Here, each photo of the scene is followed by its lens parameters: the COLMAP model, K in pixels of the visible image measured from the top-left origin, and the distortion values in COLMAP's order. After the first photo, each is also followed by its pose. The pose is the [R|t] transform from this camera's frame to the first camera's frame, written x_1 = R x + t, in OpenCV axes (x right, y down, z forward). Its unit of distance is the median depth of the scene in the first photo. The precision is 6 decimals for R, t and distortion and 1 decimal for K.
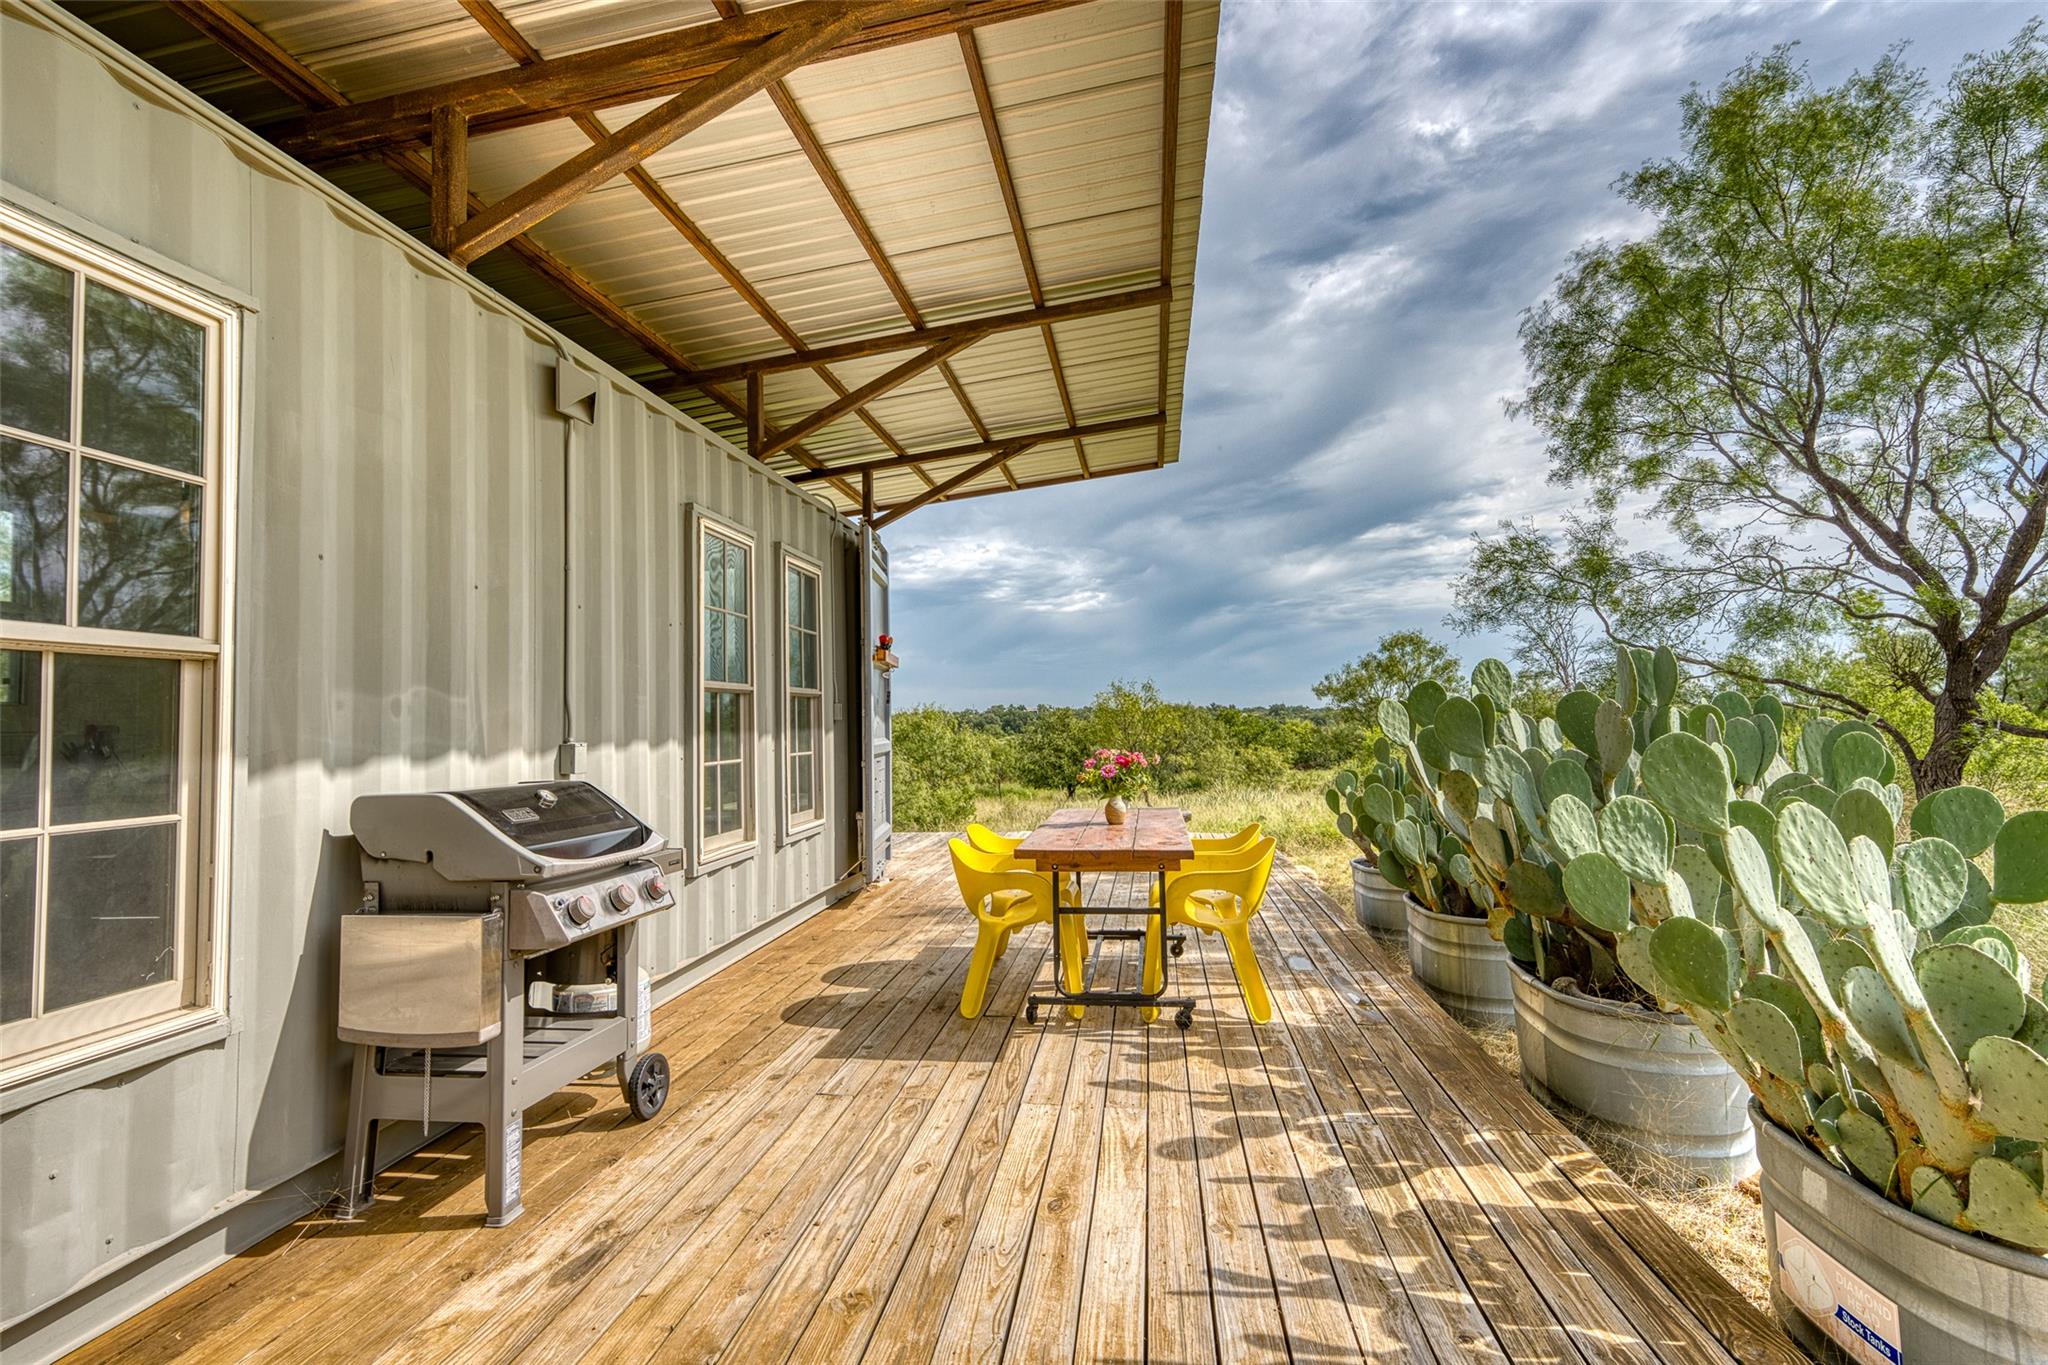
lens RADIAL K [[939.4, 0, 1016.7], [0, 939.4, 679.7], [0, 0, 1]] dist [0.016121, 0.000377]
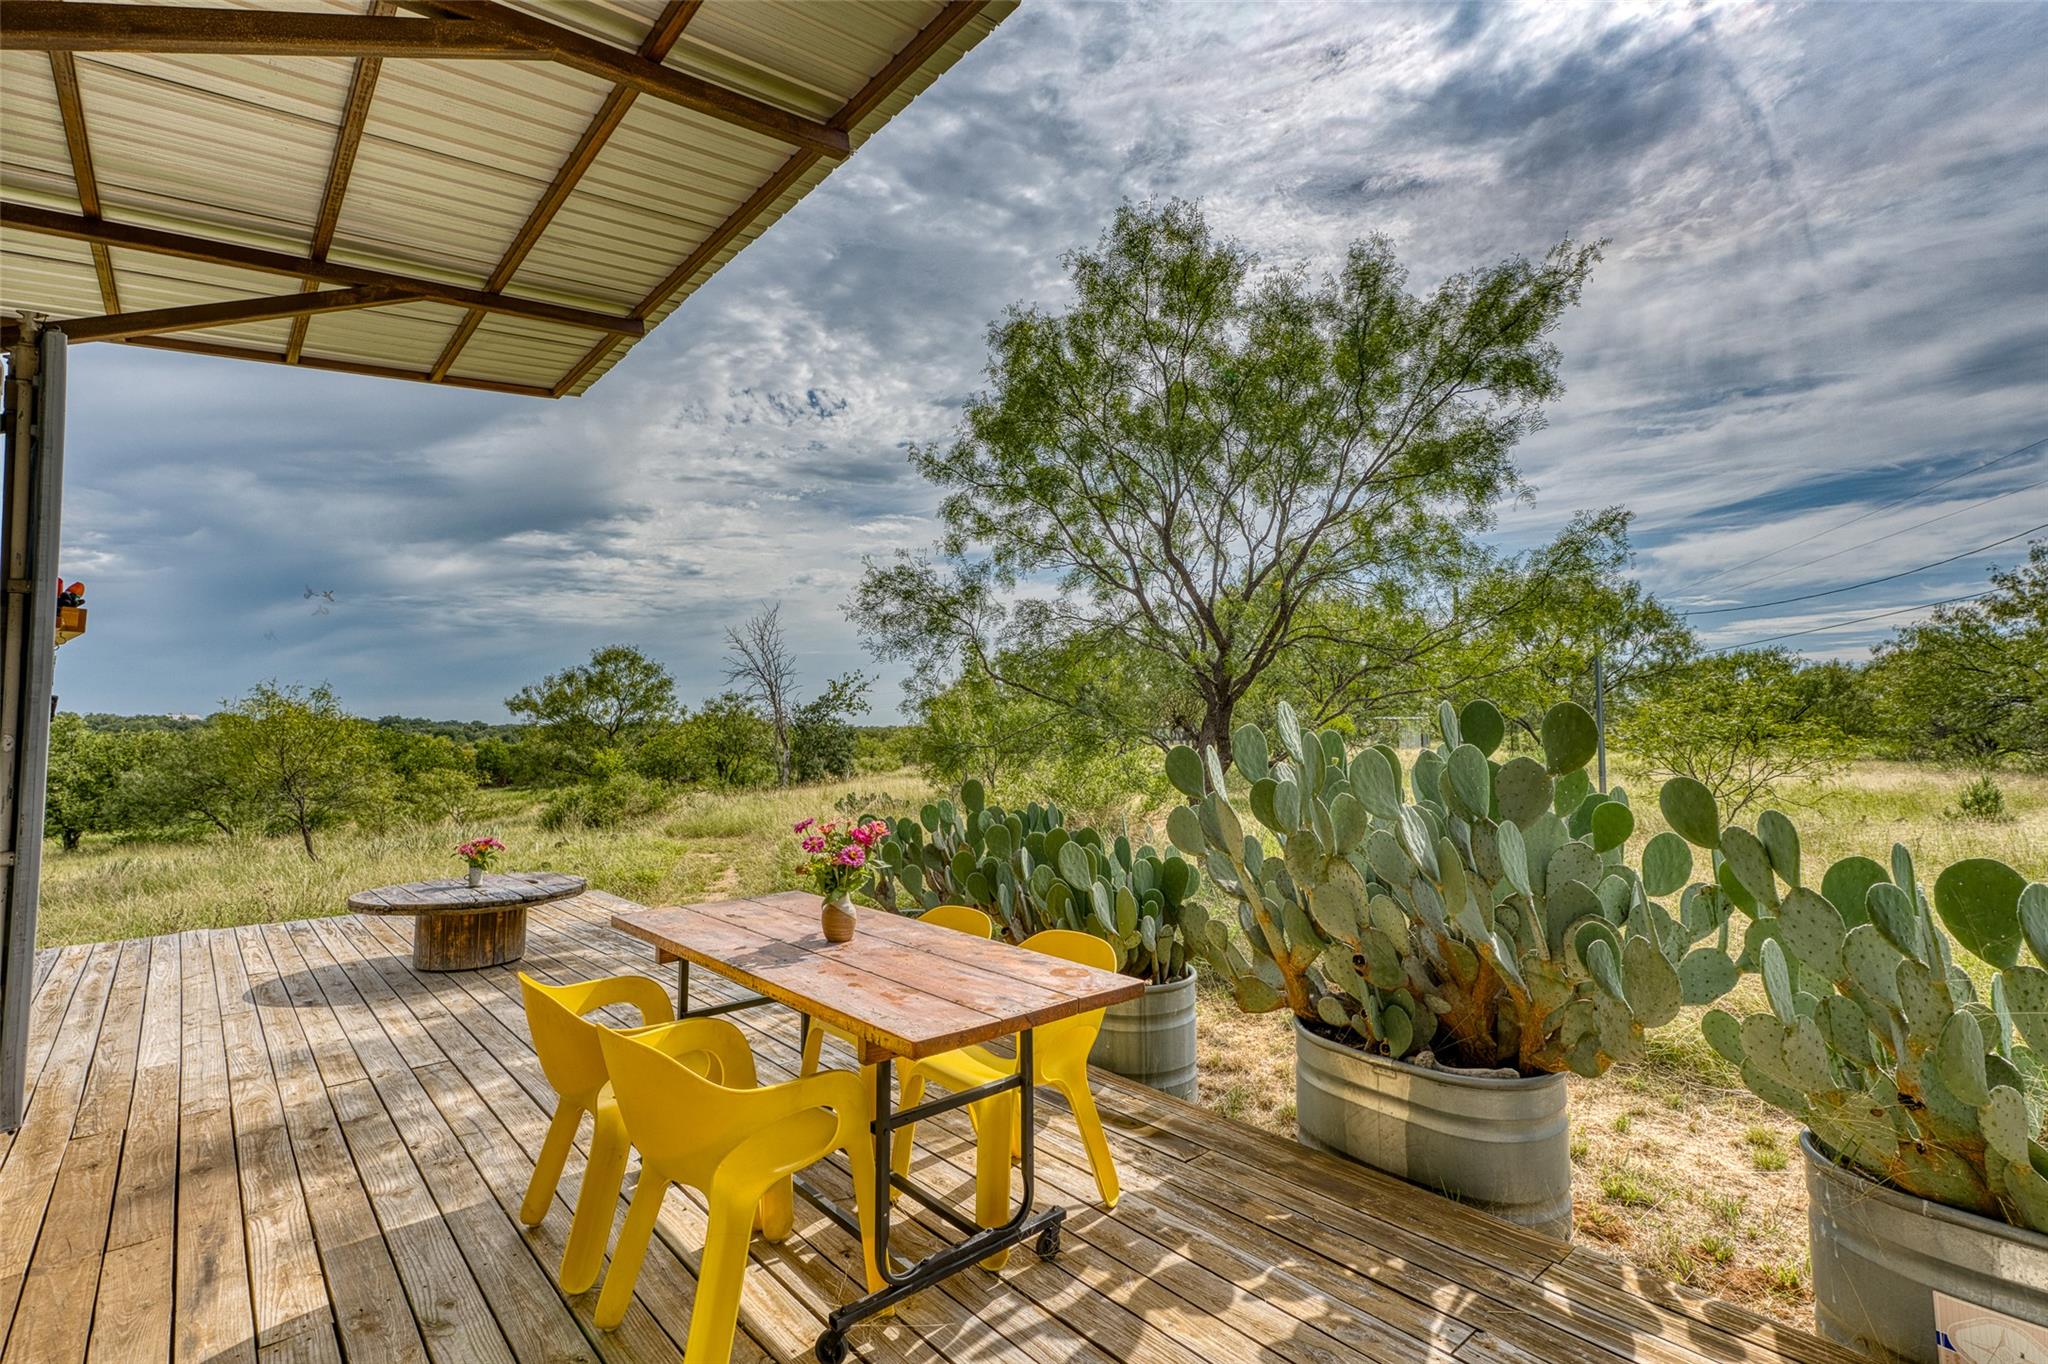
lens RADIAL K [[939.4, 0, 1001.0], [0, 939.4, 675.8], [0, 0, 1]] dist [0.016121, 0.000377]
pose [[0.654787, 0.060081, 0.753422, -0.152395], [-0.044353, 0.998172, -0.041052, 0.001822], [-0.754511, -0.006536, 0.656255, 0.265501]]
